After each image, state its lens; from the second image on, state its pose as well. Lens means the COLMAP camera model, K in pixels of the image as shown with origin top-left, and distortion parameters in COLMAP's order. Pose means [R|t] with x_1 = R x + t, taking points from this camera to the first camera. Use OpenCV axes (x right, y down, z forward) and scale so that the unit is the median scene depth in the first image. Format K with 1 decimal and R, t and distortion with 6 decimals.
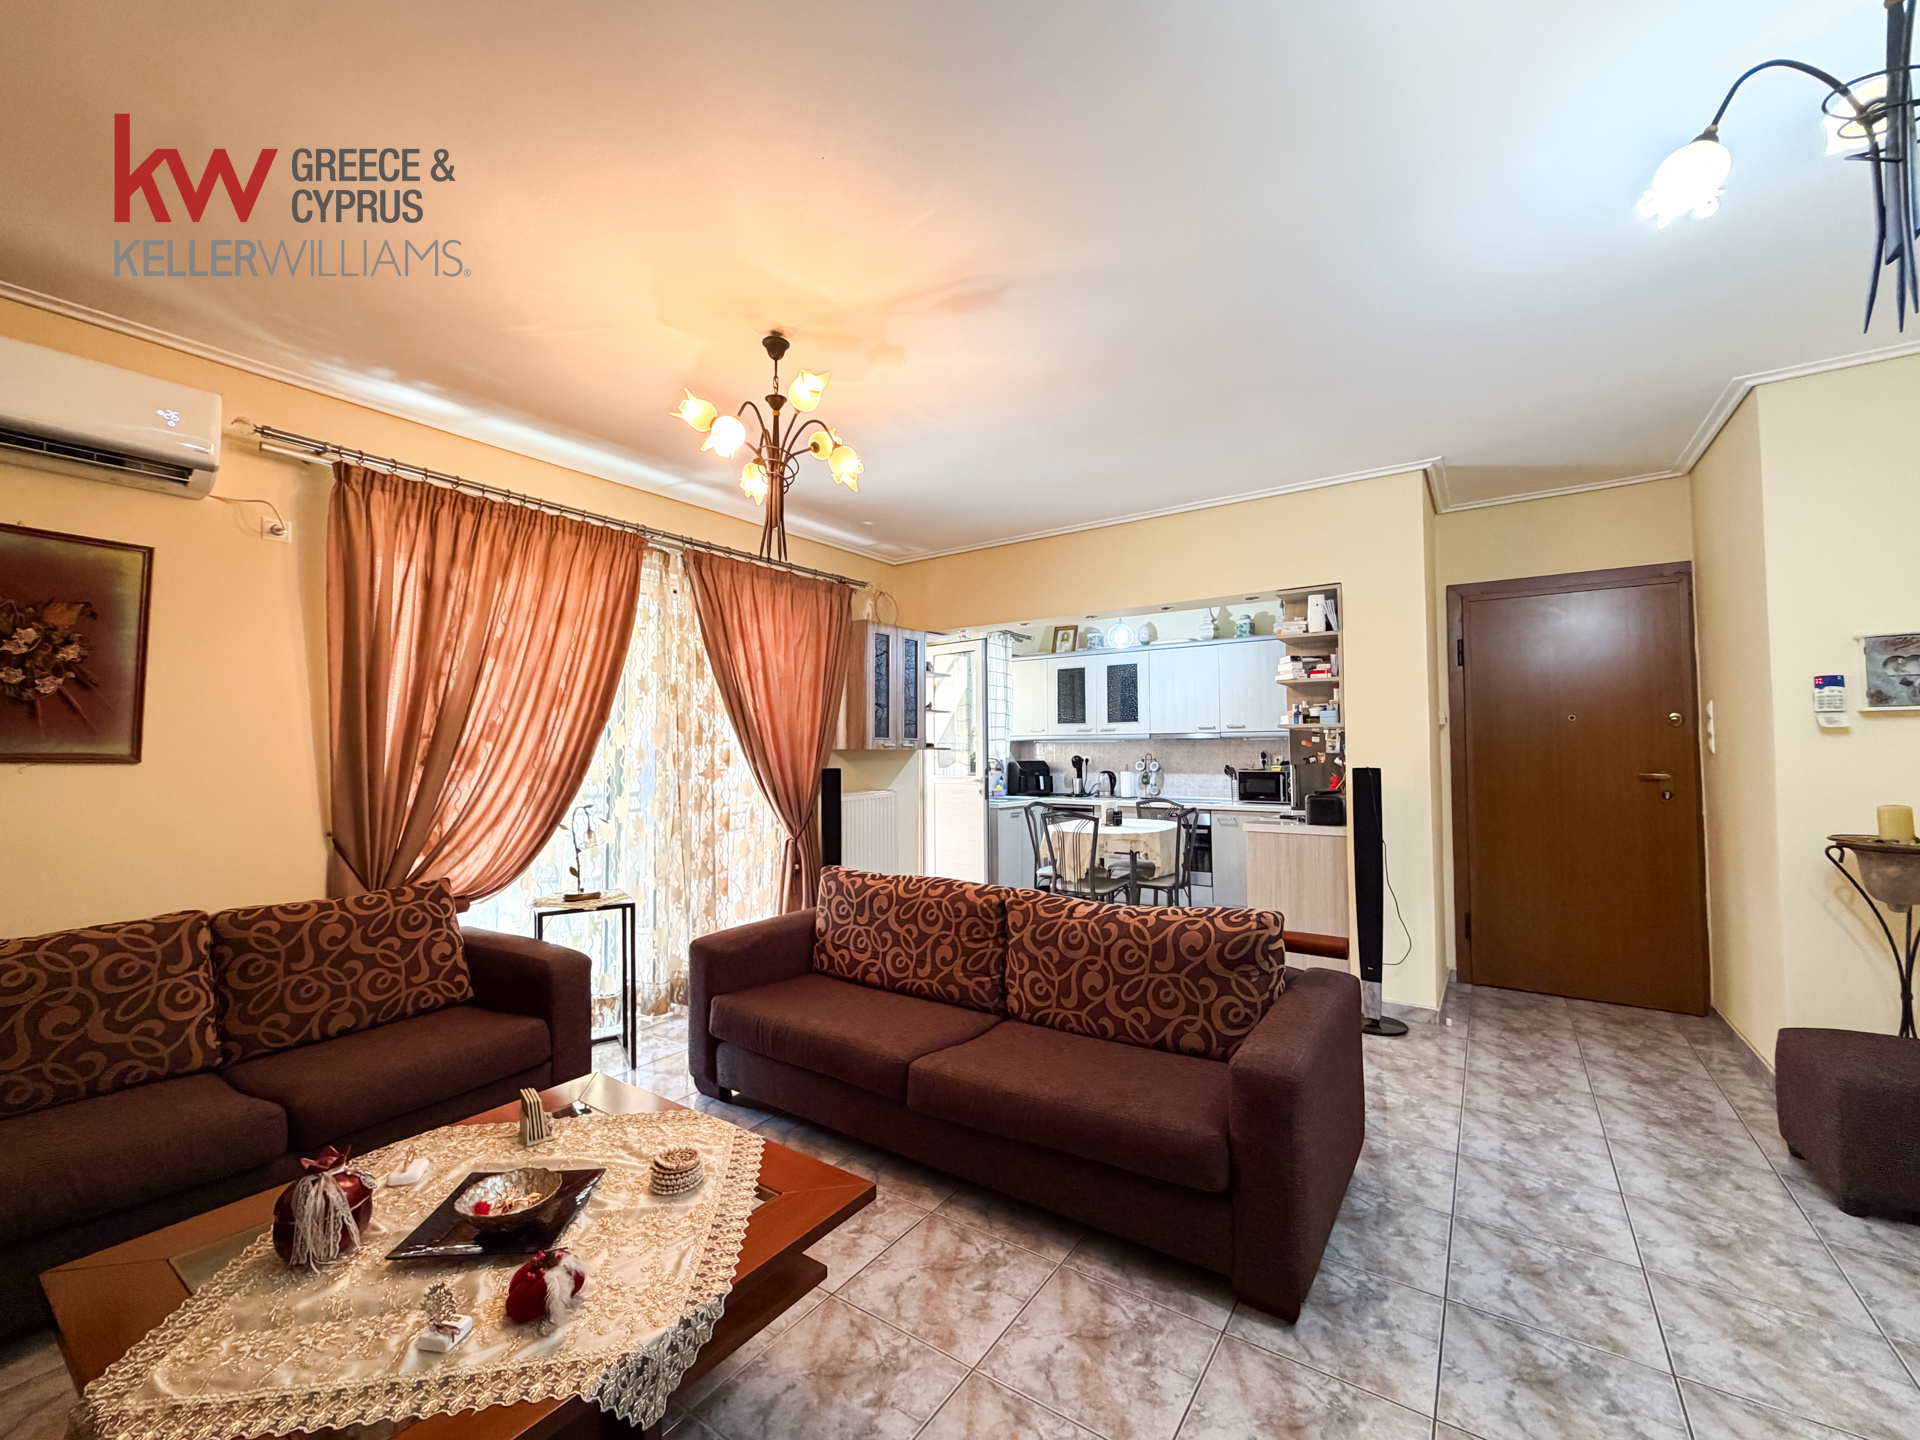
lens RADIAL K [[771.6, 0, 953.3], [0, 771.6, 723.2], [0, 0, 1]] dist [-0.000838, -0.000099]
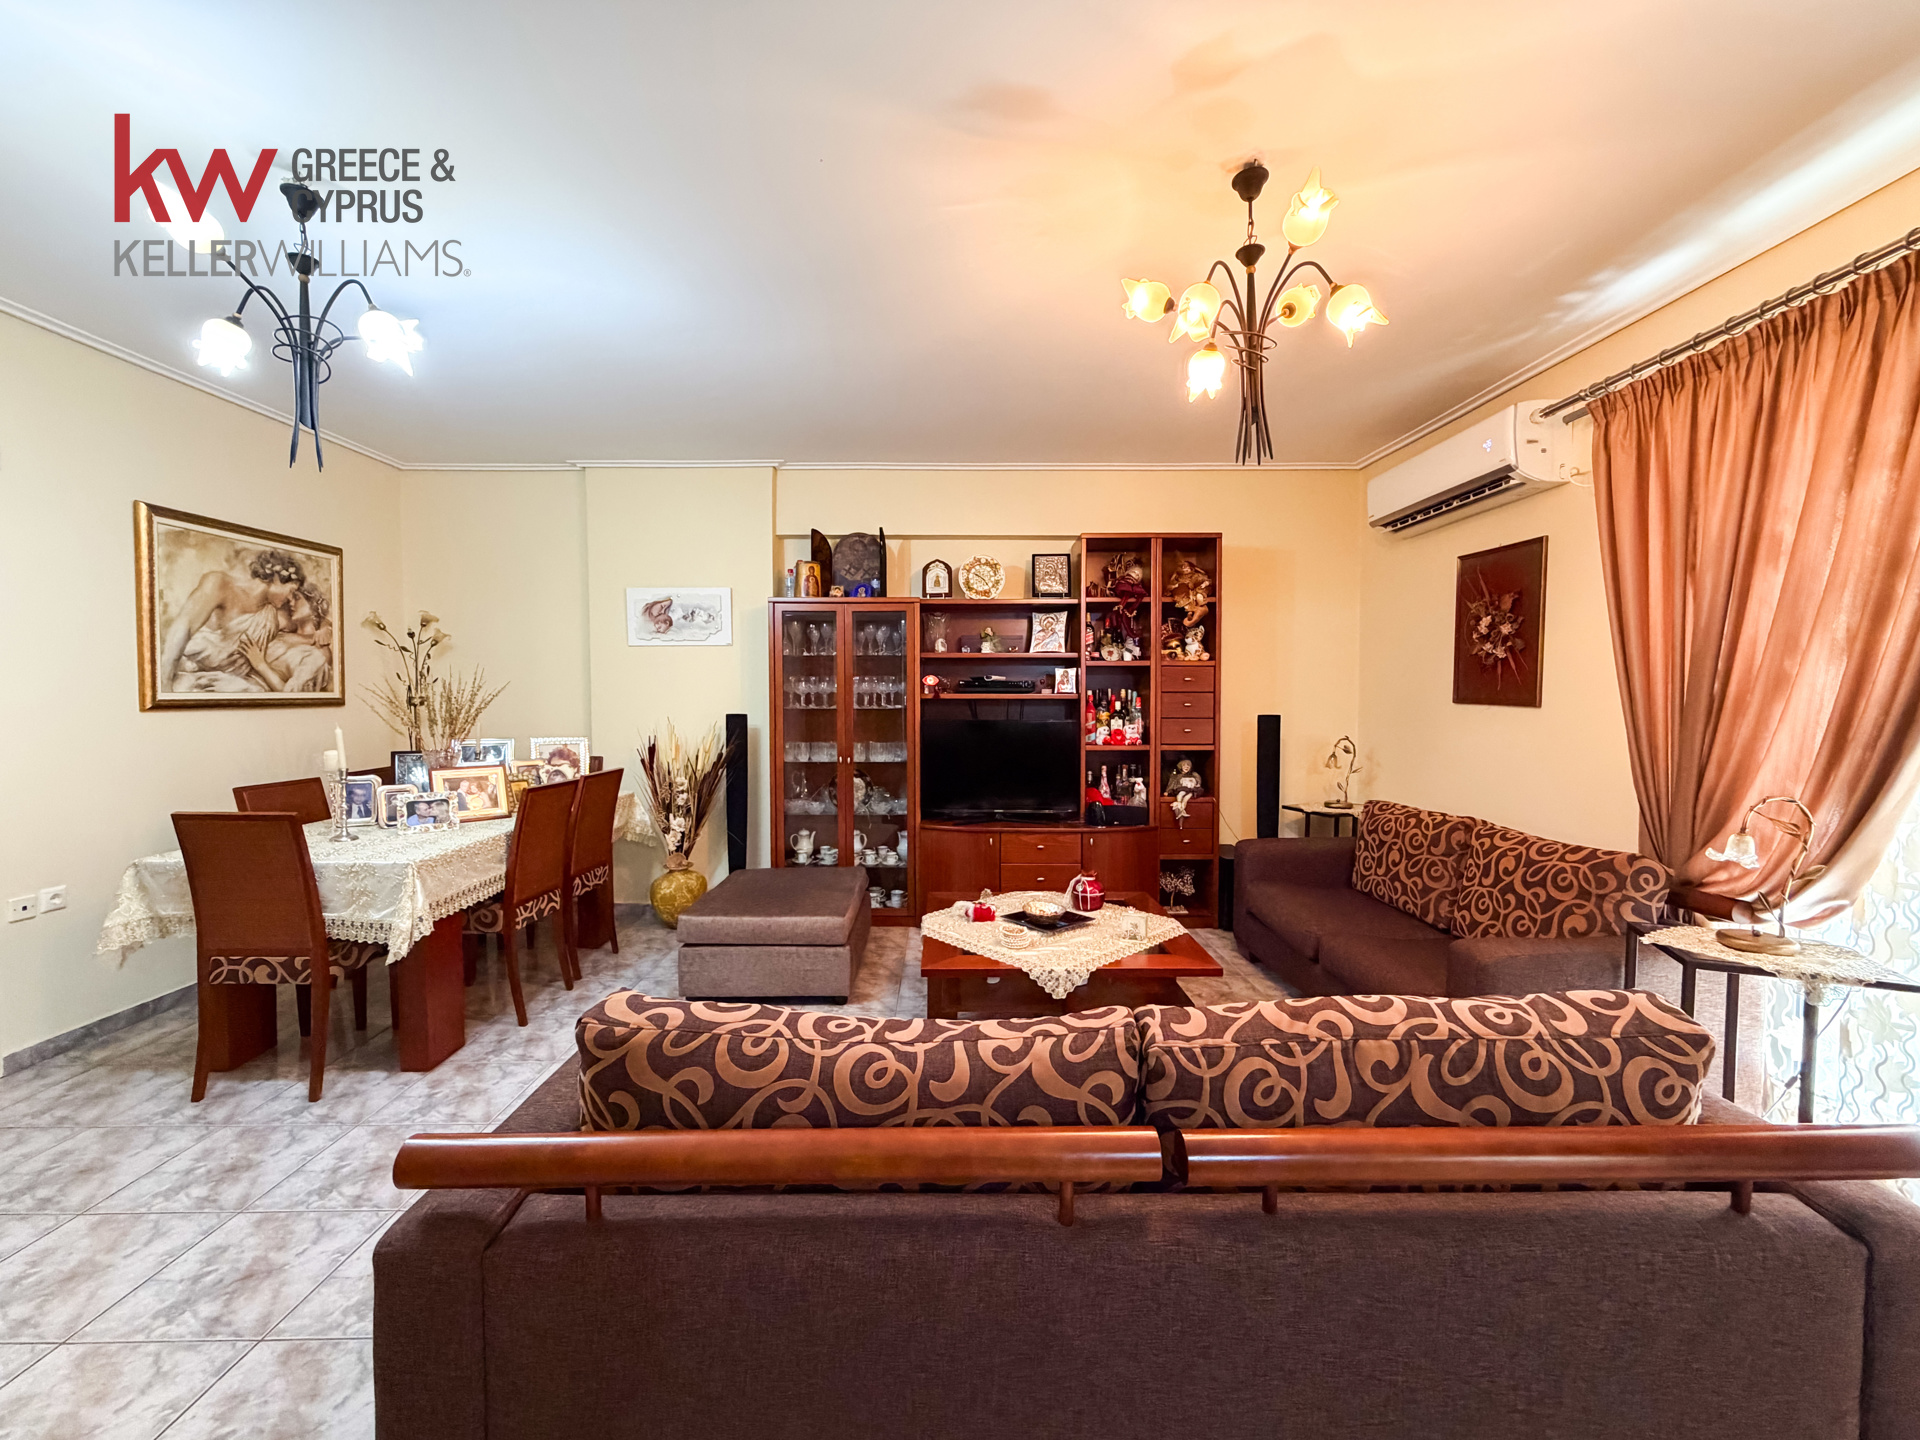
lens RADIAL K [[771.6, 0, 953.5], [0, 771.6, 721.3], [0, 0, 1]] dist [-0.000838, -0.000099]
pose [[-0.812484, 0.027444, -0.582338, 0.312548], [0.027495, 0.999584, 0.008747, 0.023961], [0.582335, -0.008905, -0.812900, 0.947096]]
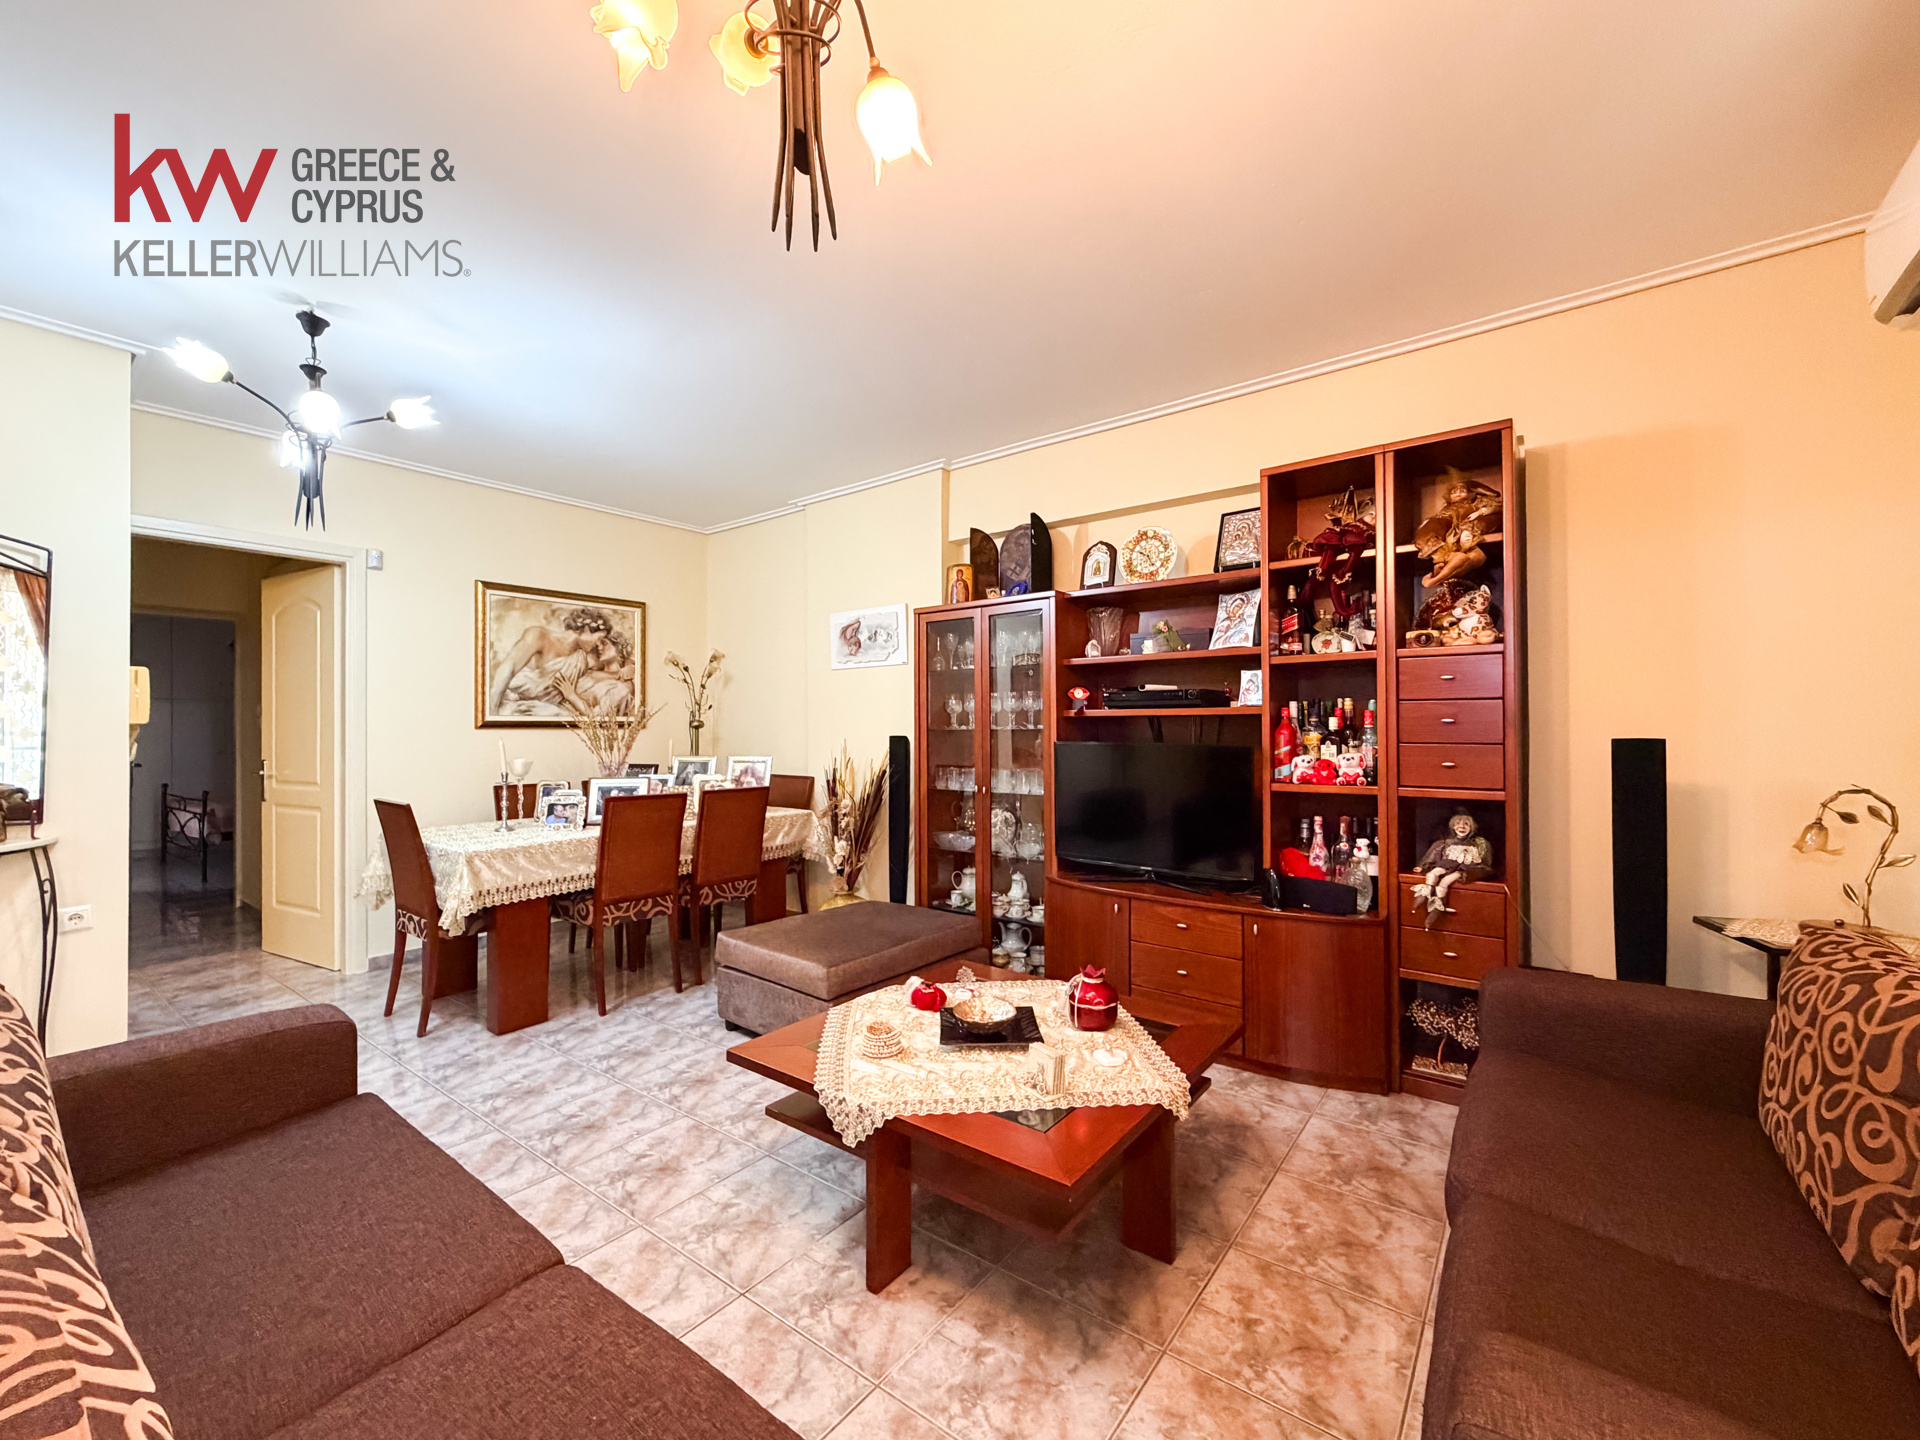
lens RADIAL K [[771.6, 0, 960.3], [0, 771.6, 735.7], [0, 0, 1]] dist [-0.000838, -0.000099]
pose [[-0.999576, 0.009782, 0.027411, -0.210867], [0.008950, 0.999501, -0.030285, 0.047798], [-0.027694, -0.030027, -0.999165, 0.907221]]
